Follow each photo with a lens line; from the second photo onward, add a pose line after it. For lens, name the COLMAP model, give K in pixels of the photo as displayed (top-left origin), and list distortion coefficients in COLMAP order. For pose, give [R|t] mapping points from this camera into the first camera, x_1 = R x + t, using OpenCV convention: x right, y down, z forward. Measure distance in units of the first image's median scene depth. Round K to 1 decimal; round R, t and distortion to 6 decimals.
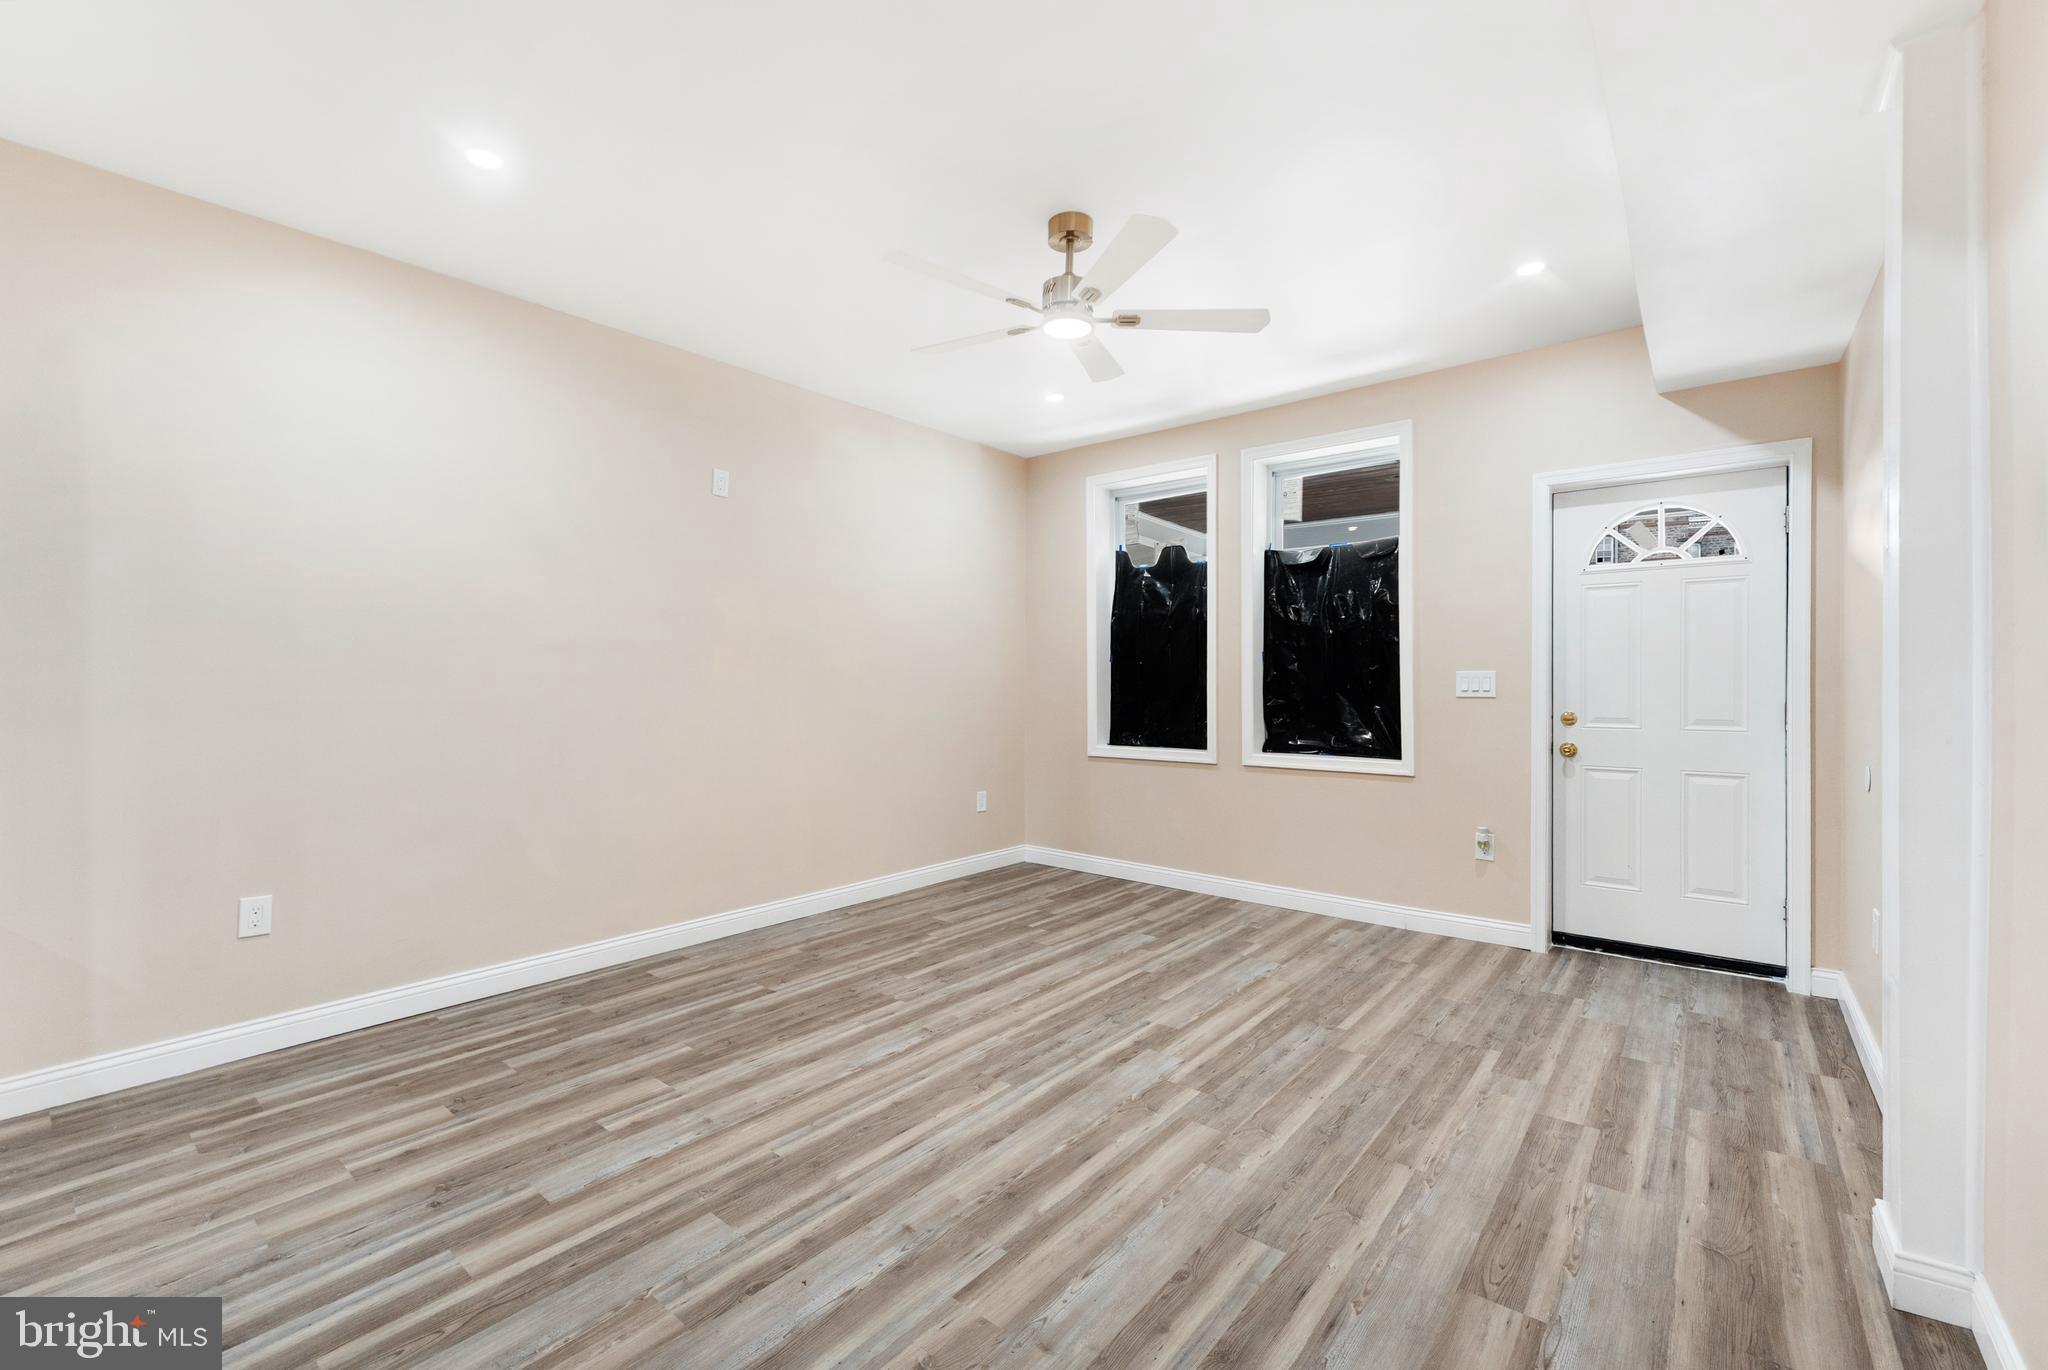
lens RADIAL K [[824.8, 0, 1025.3], [0, 824.8, 683.7], [0, 0, 1]] dist [-0.001322, -0.000353]
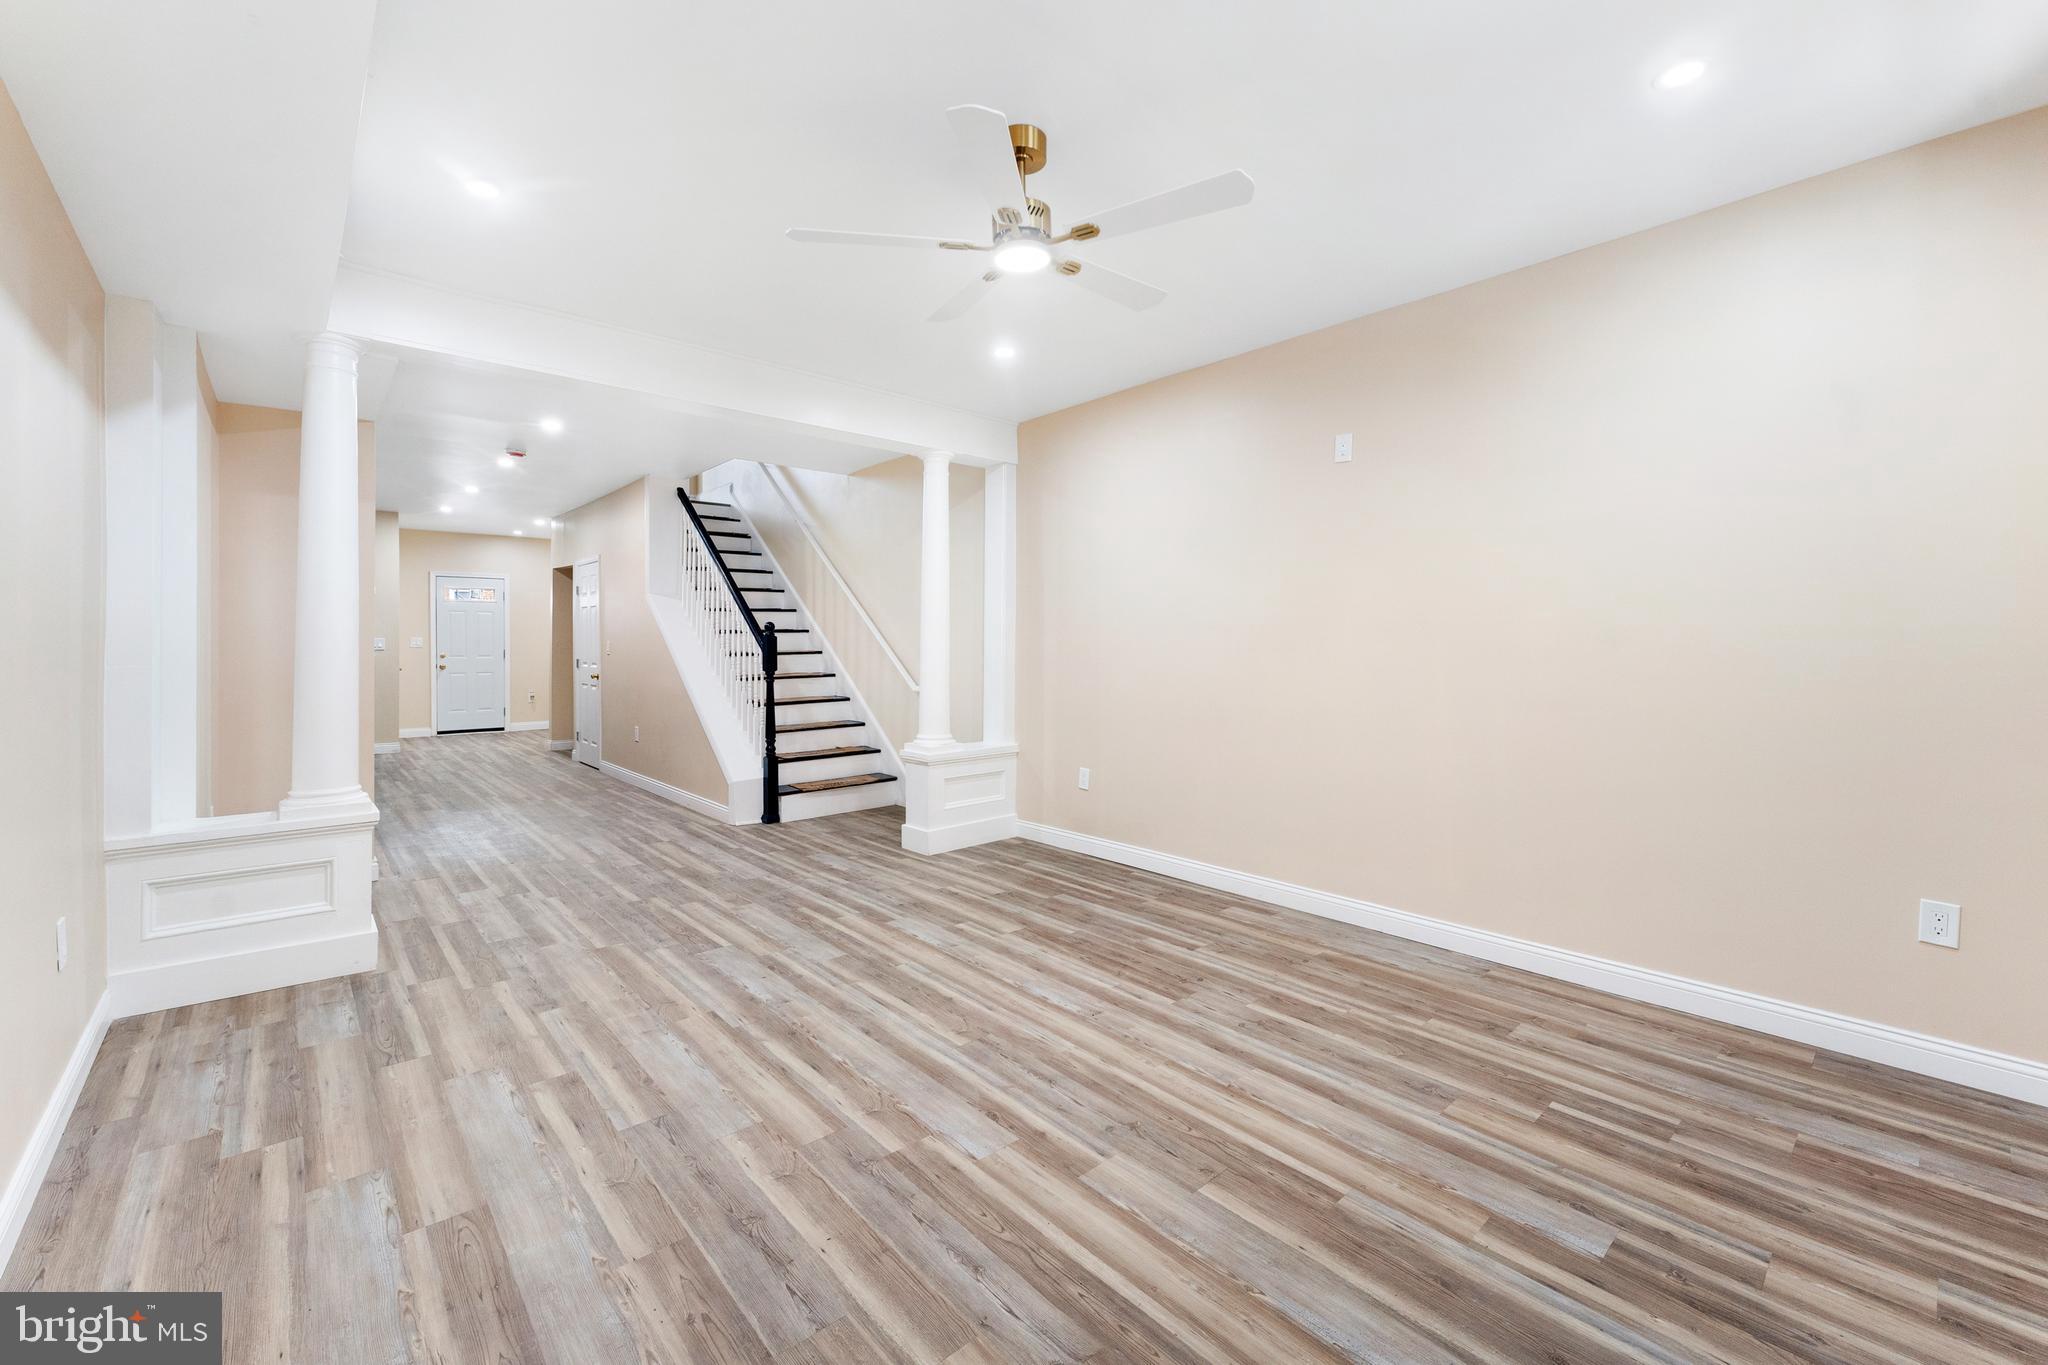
lens RADIAL K [[824.8, 0, 1035.1], [0, 824.8, 644.2], [0, 0, 1]] dist [-0.001322, -0.000353]
pose [[-0.125287, 0.000327, -0.992120, 0.916099], [-0.002622, 0.999996, 0.000661, -0.021016], [0.992117, 0.002684, -0.125286, 1.113554]]
